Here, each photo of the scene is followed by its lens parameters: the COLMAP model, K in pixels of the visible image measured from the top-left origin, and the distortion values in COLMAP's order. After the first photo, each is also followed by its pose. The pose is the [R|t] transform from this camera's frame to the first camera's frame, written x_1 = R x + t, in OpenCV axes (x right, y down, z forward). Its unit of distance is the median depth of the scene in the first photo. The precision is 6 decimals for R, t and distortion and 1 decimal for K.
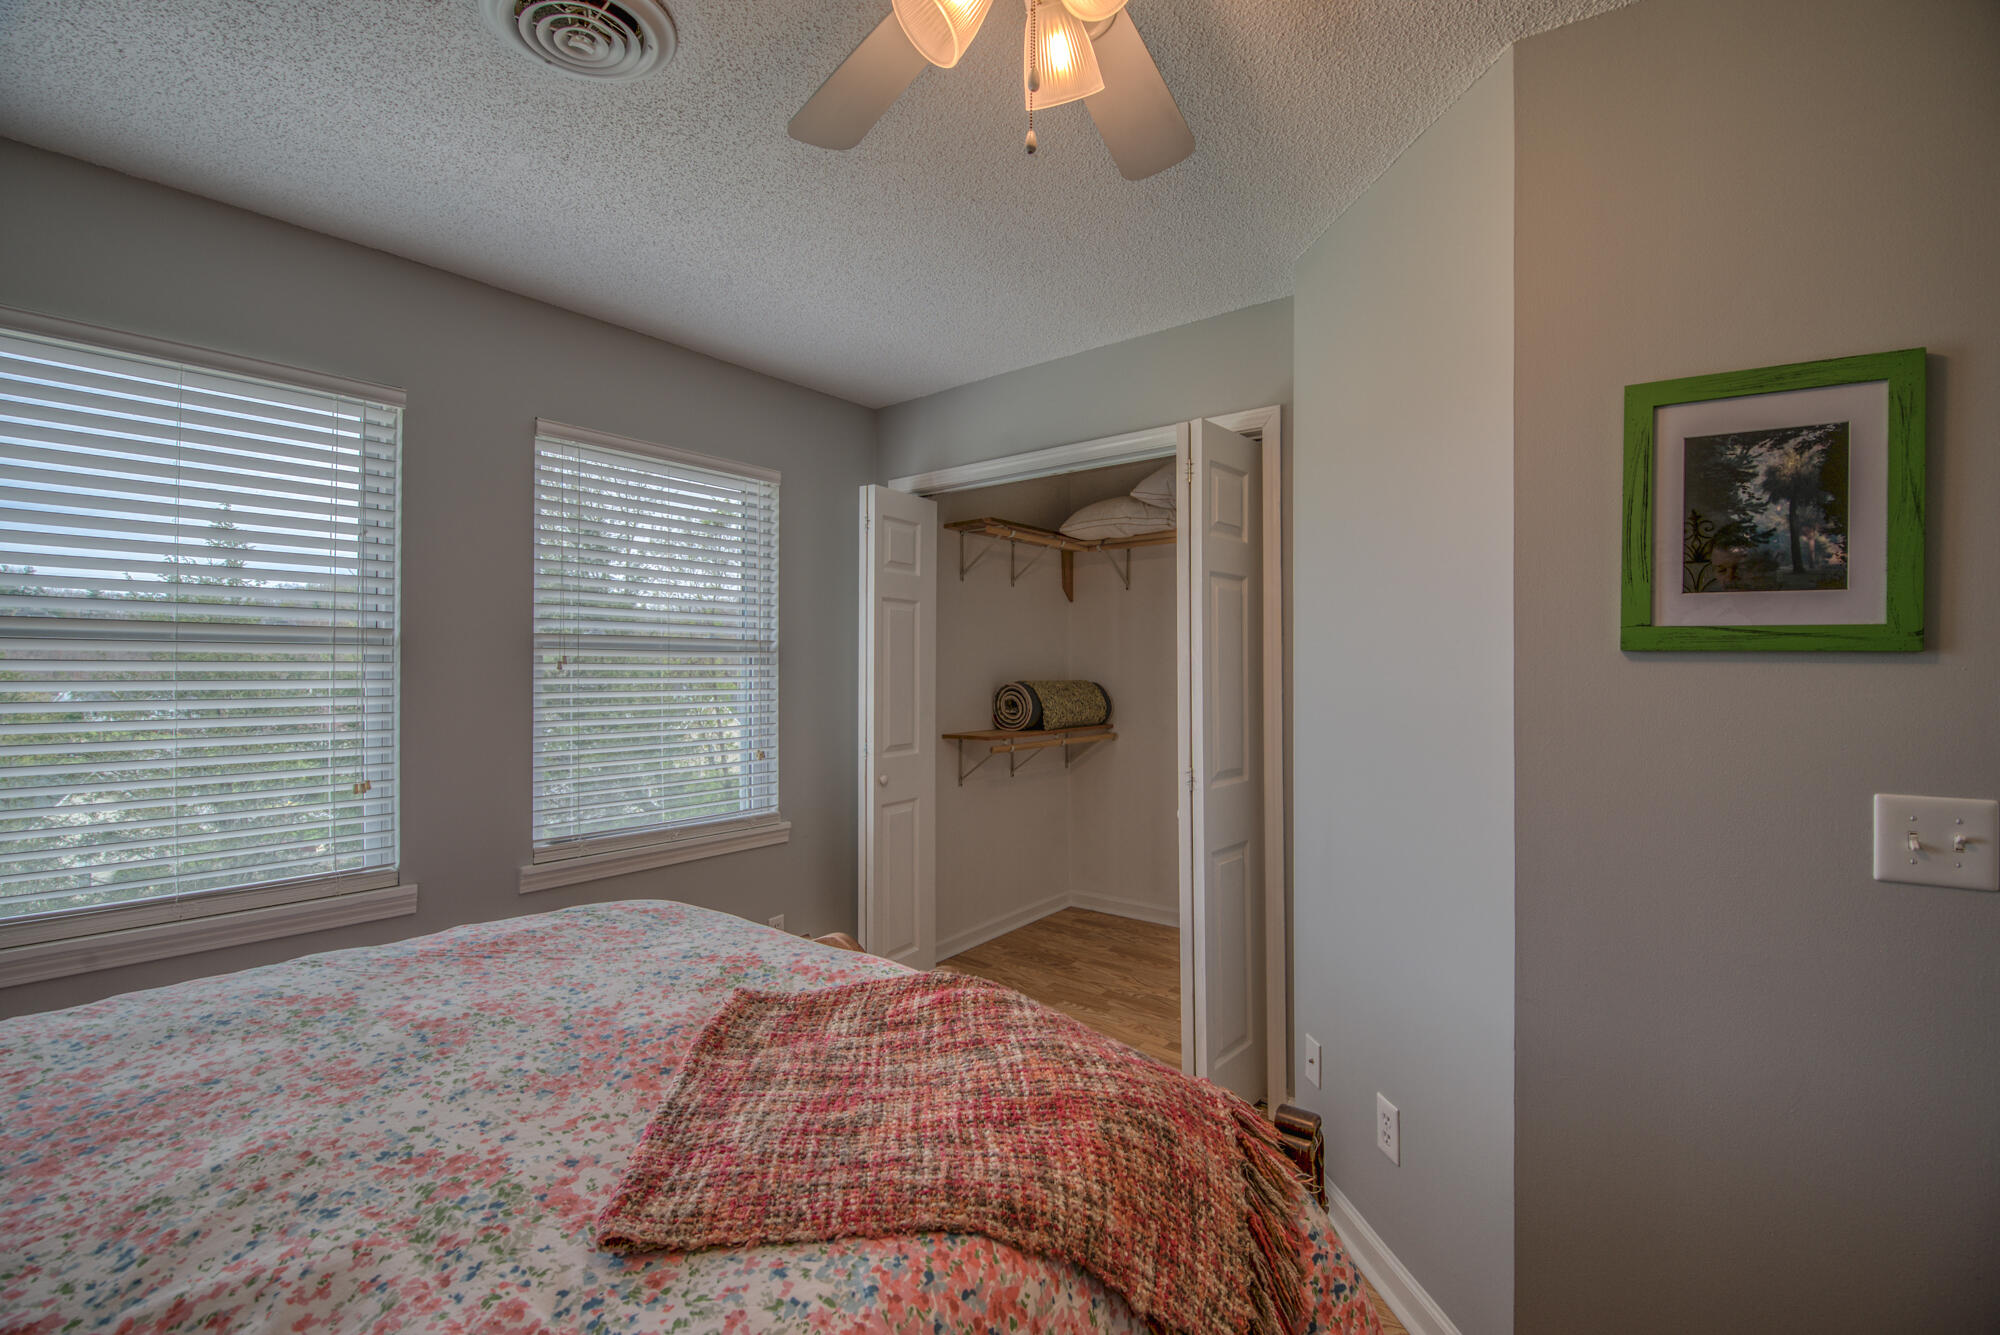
lens RADIAL K [[804.6, 0, 1010.3], [0, 804.6, 662.0], [0, 0, 1]] dist [-0.040733, -0.000496]
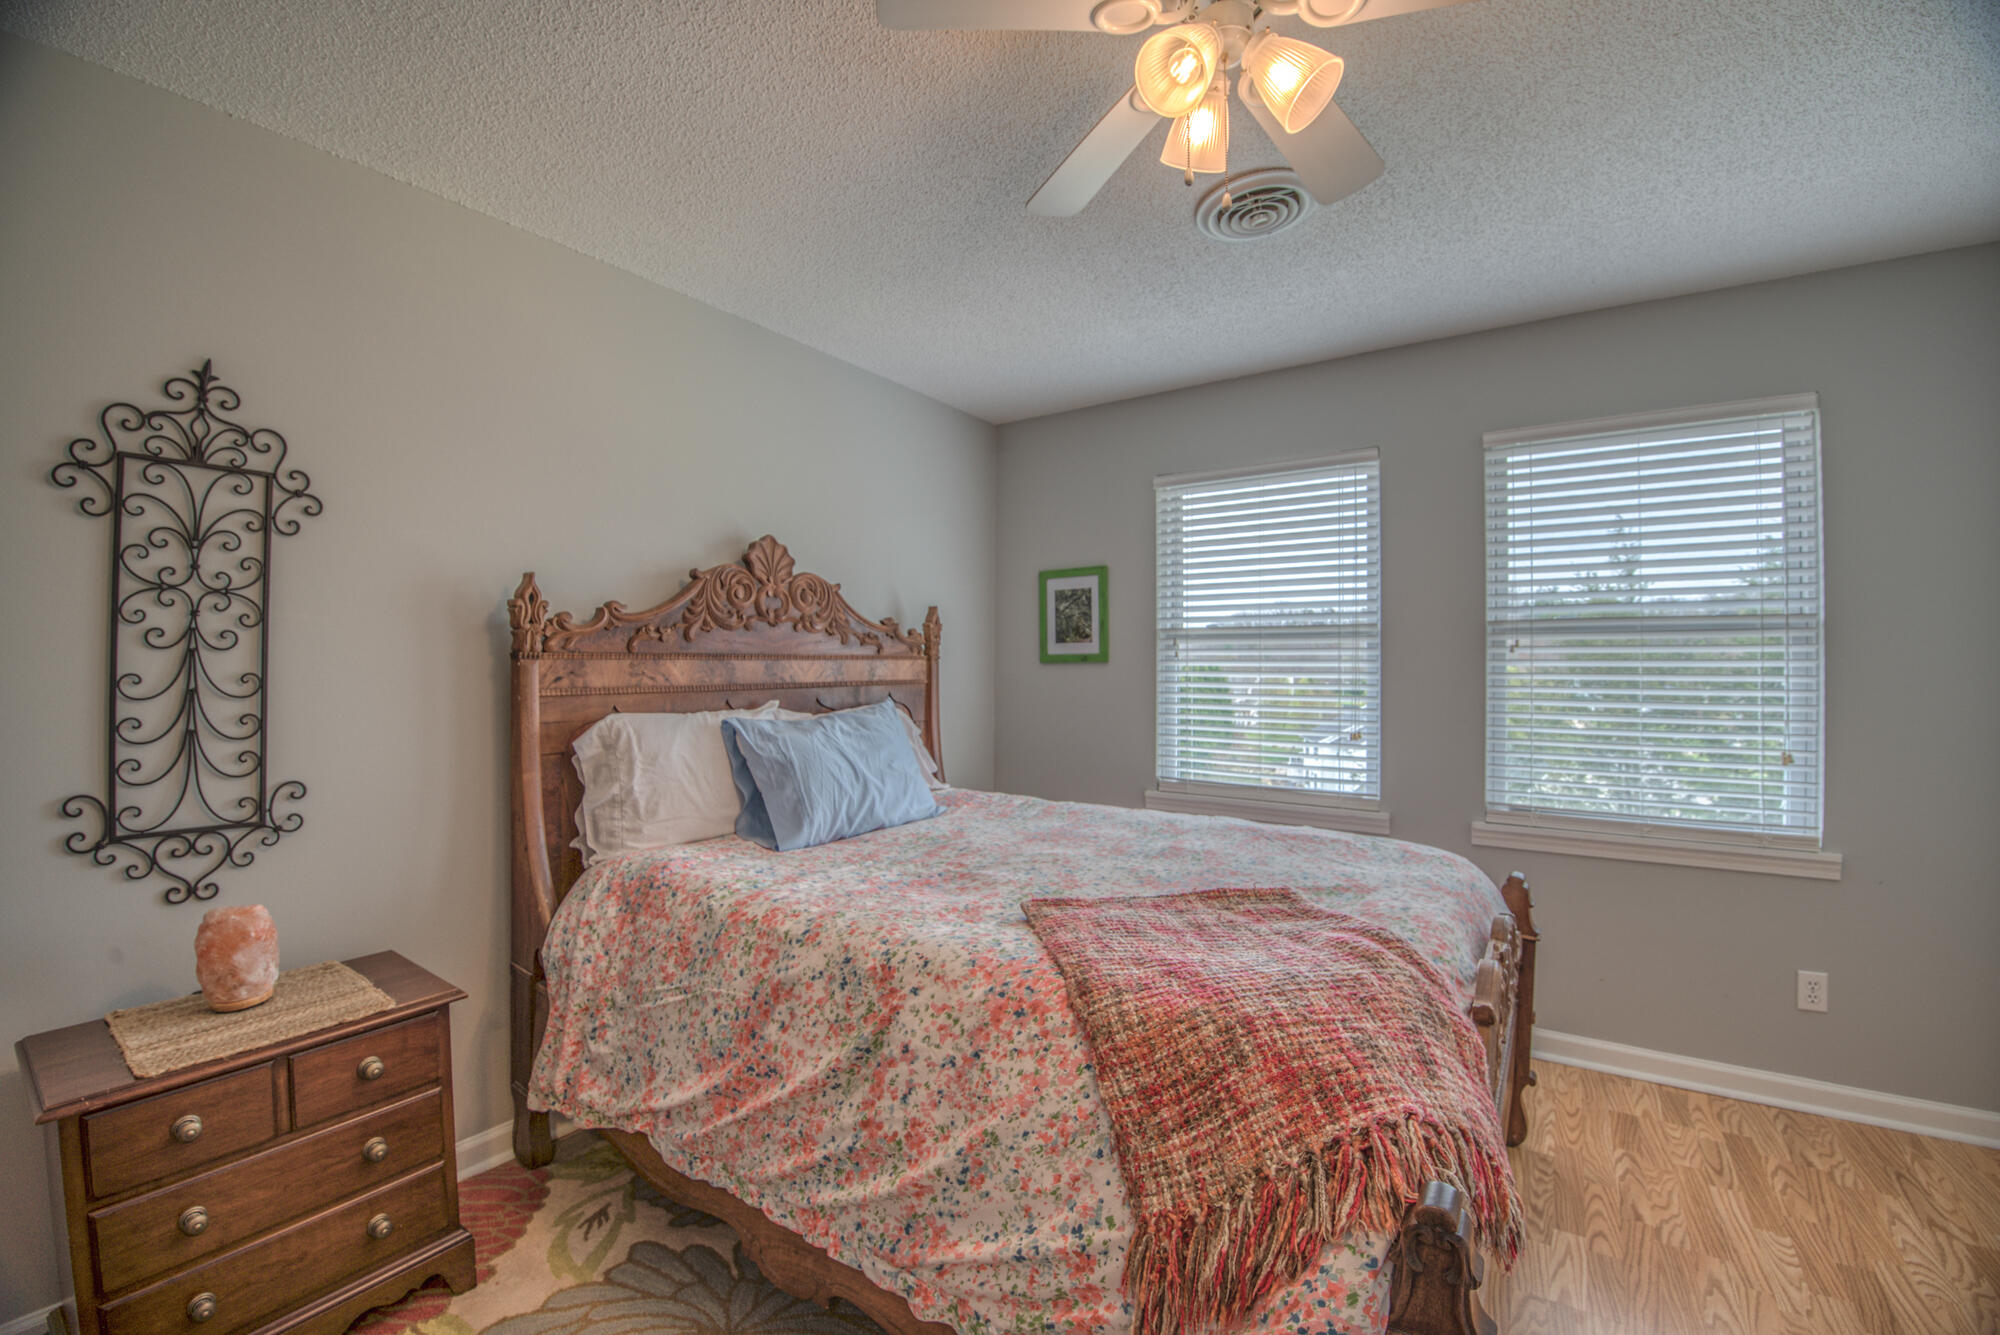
lens RADIAL K [[804.6, 0, 1010.3], [0, 804.6, 662.0], [0, 0, 1]] dist [-0.040733, -0.000496]
pose [[0.059164, -0.003399, -0.998243, 1.114564], [0.012809, 0.999914, -0.002645, 0.038134], [0.998166, -0.012630, 0.059202, 0.536588]]
